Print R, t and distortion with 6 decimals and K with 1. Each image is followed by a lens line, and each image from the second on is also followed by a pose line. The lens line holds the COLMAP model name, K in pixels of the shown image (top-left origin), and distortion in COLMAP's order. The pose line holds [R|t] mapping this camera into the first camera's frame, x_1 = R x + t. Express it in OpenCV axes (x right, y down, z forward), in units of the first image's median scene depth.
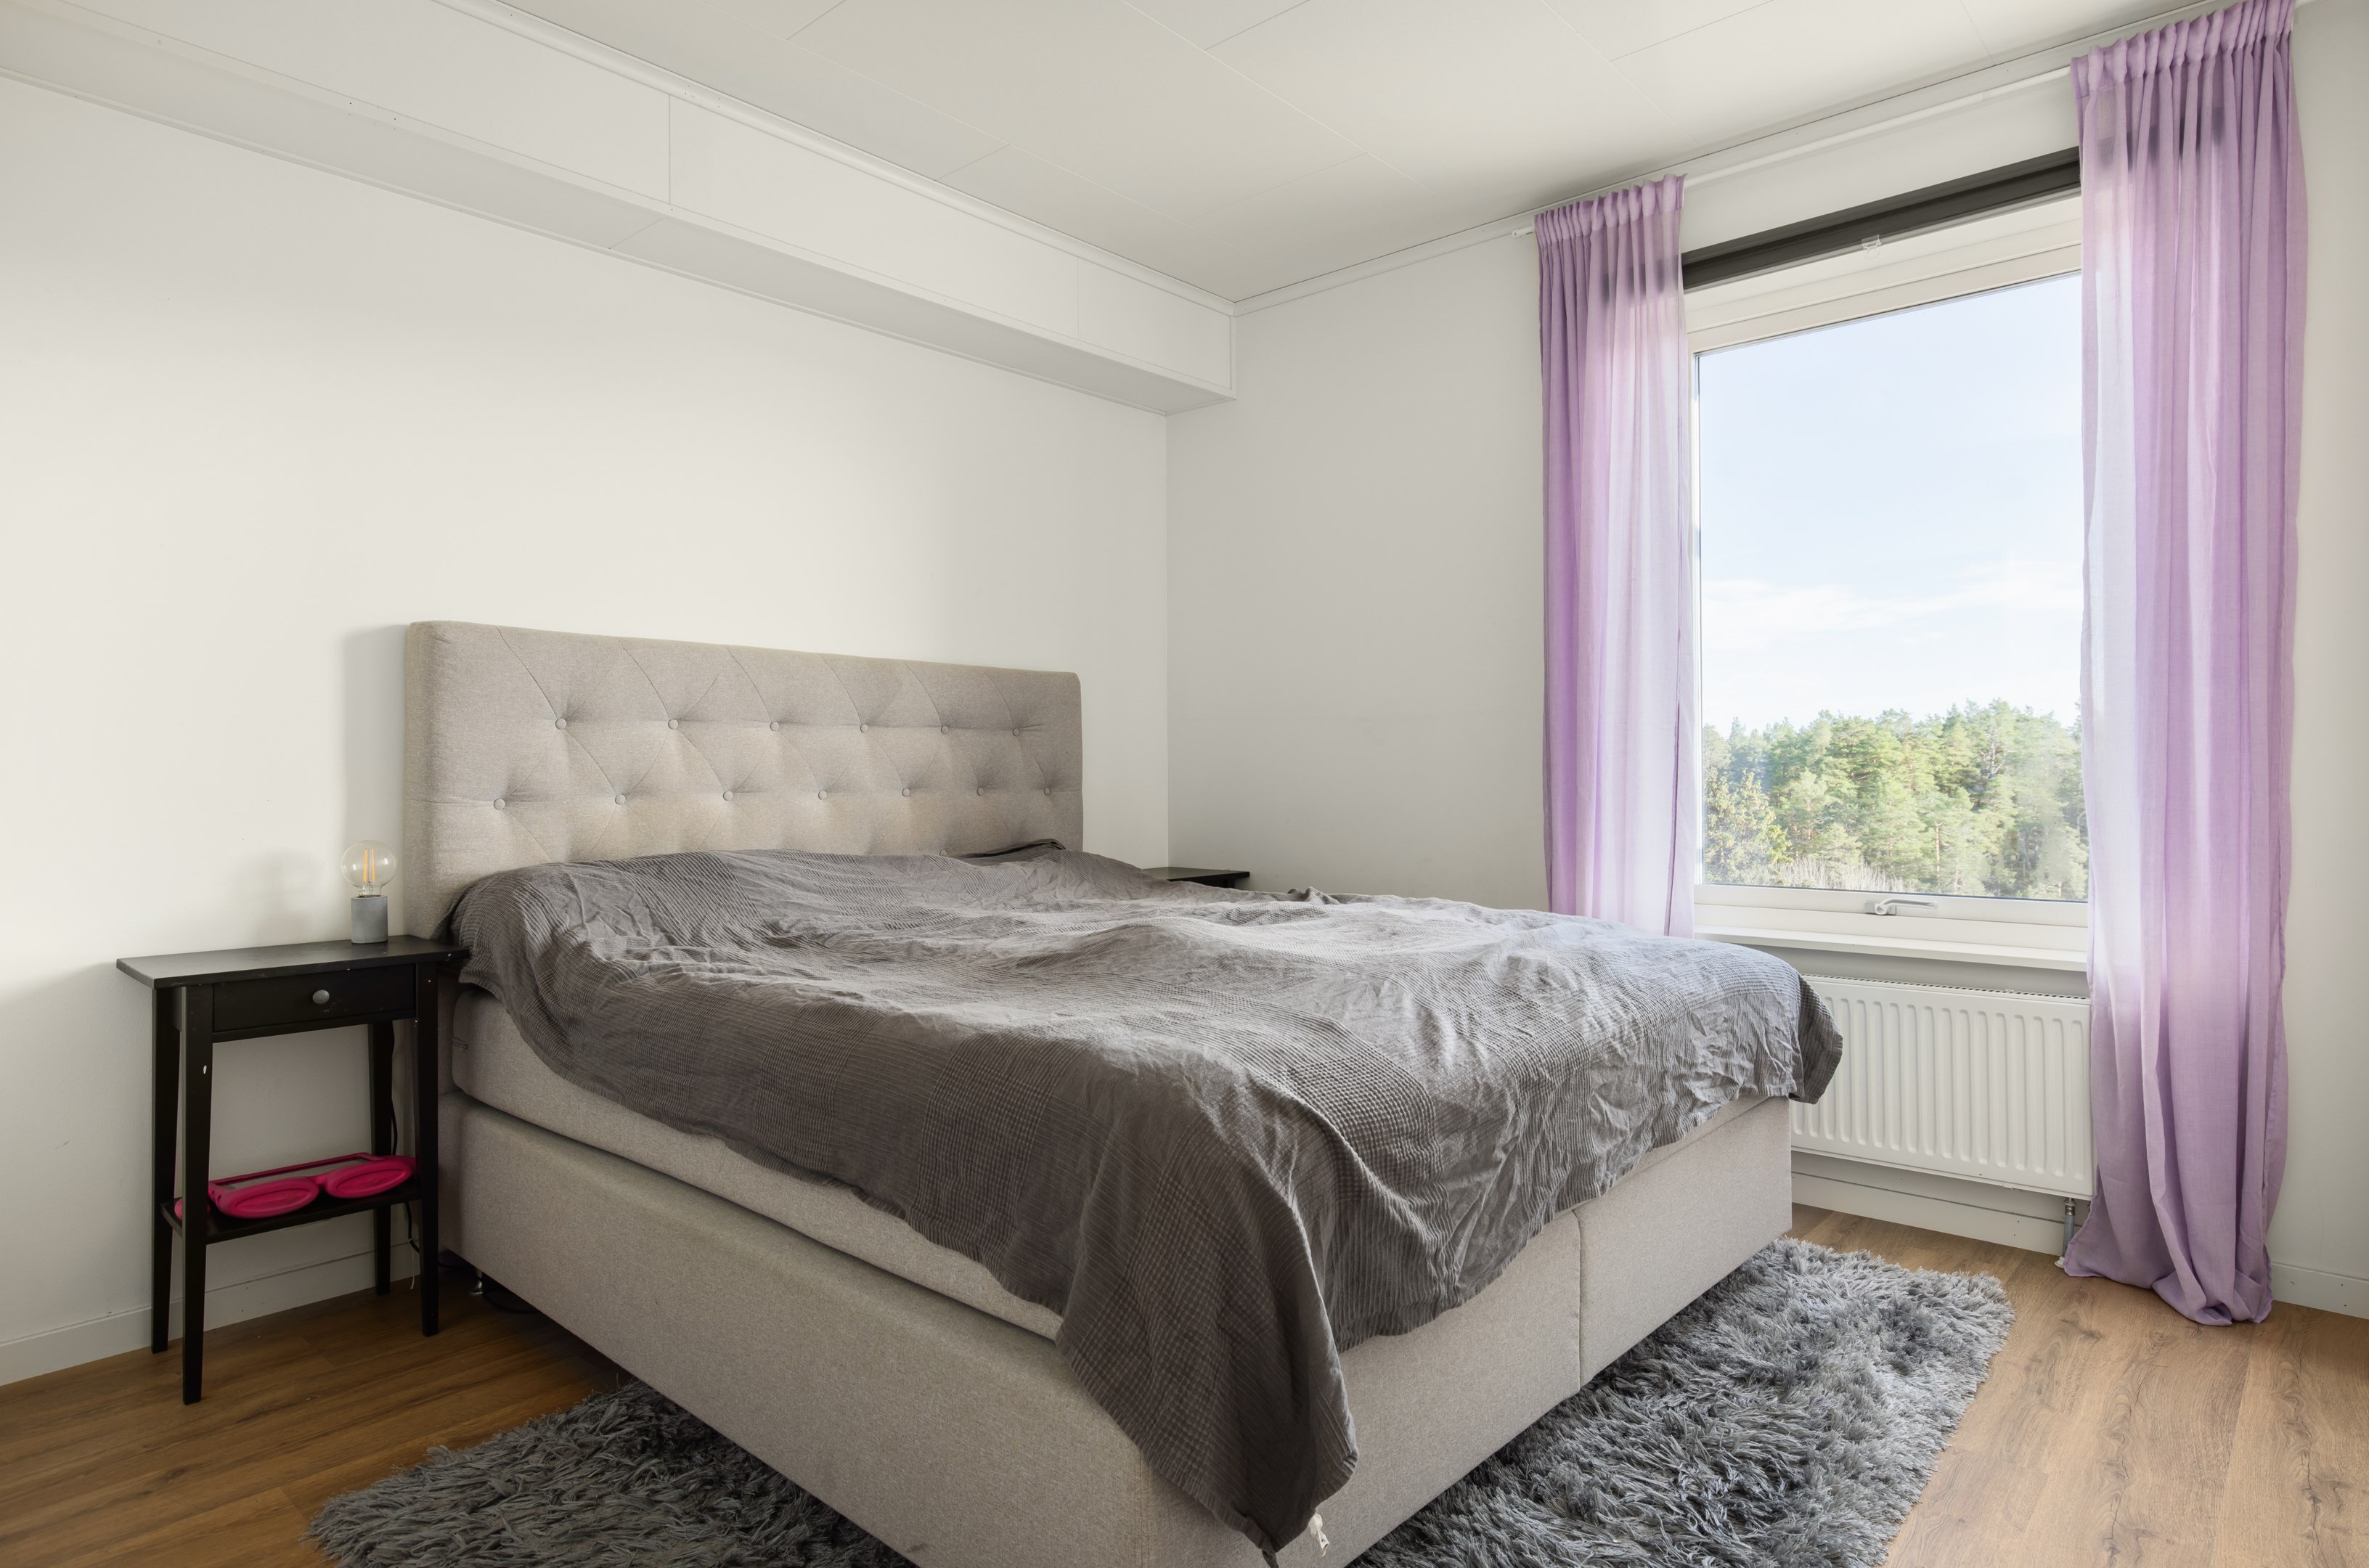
lens RADIAL K [[1352.4, 0, 1184.5], [0, 1352.4, 784.0], [0, 0, 1]] dist [0.006159, 0.001060]
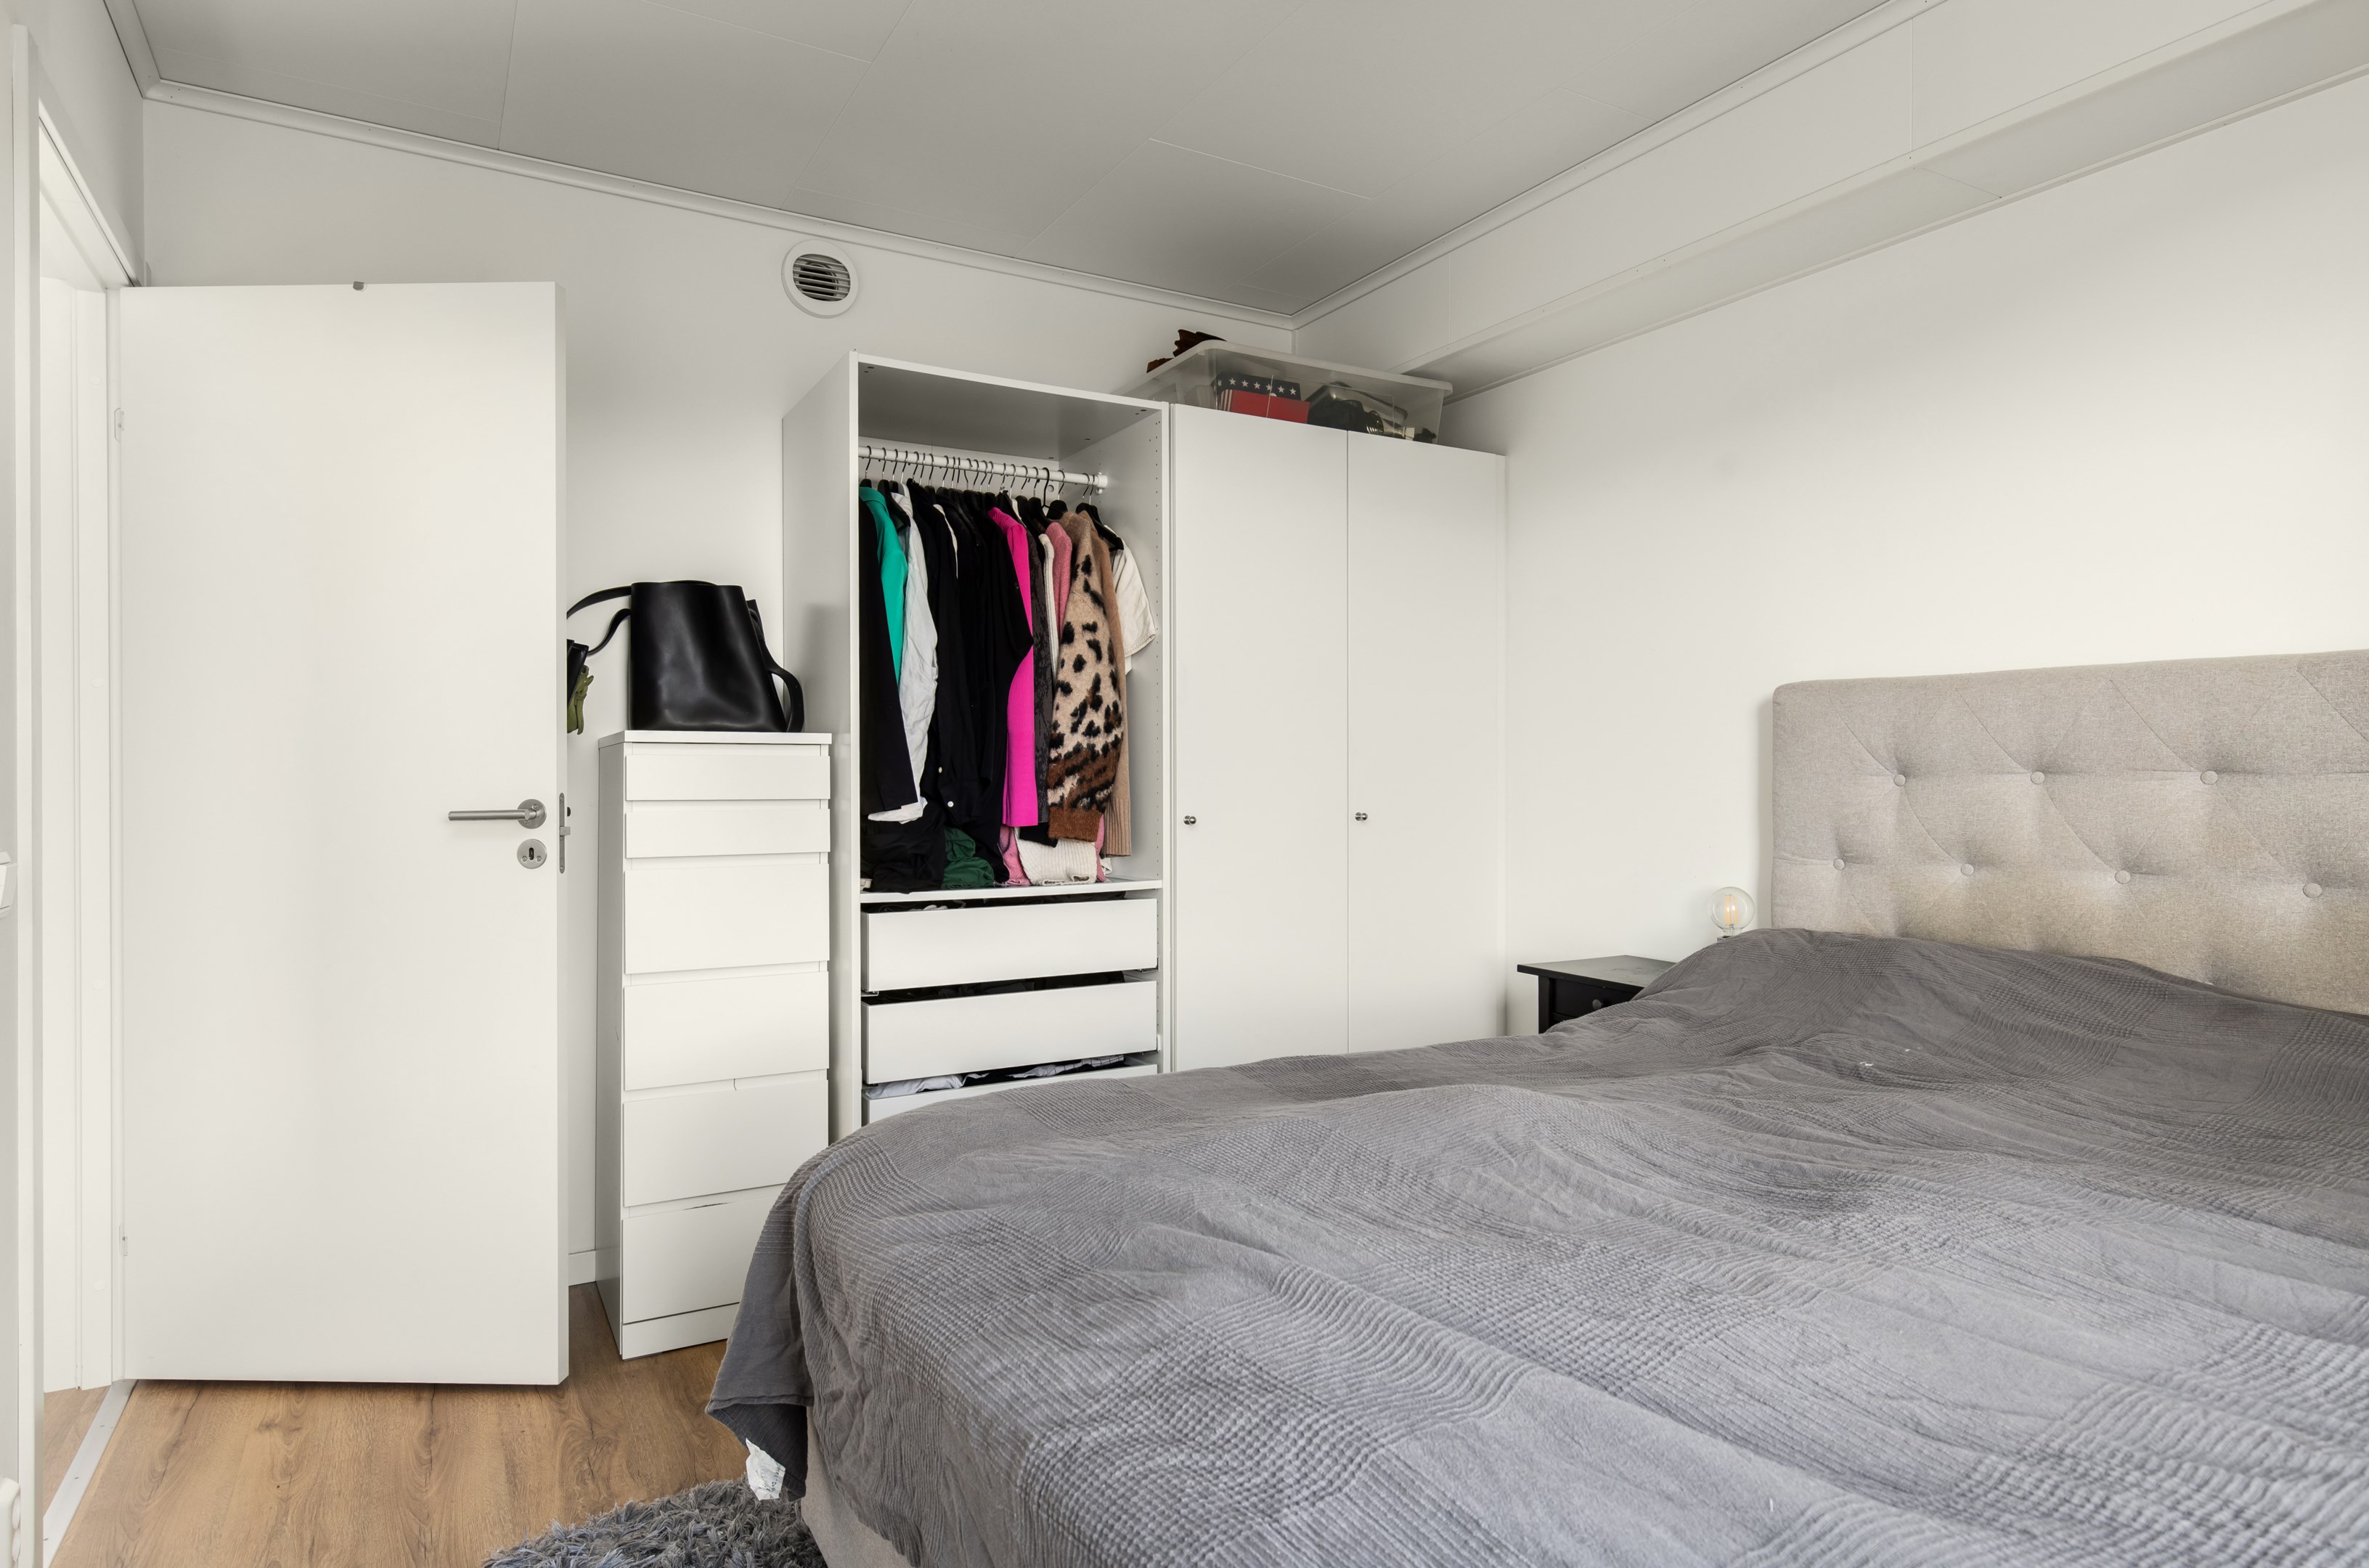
lens RADIAL K [[1352.4, 0, 1184.5], [0, 1352.4, 784.0], [0, 0, 1]] dist [0.006159, 0.001060]
pose [[-0.319117, 0.008547, -0.947677, 0.551400], [-0.002370, 0.999949, 0.009816, -0.050253], [0.947712, 0.005378, -0.319081, 0.851721]]
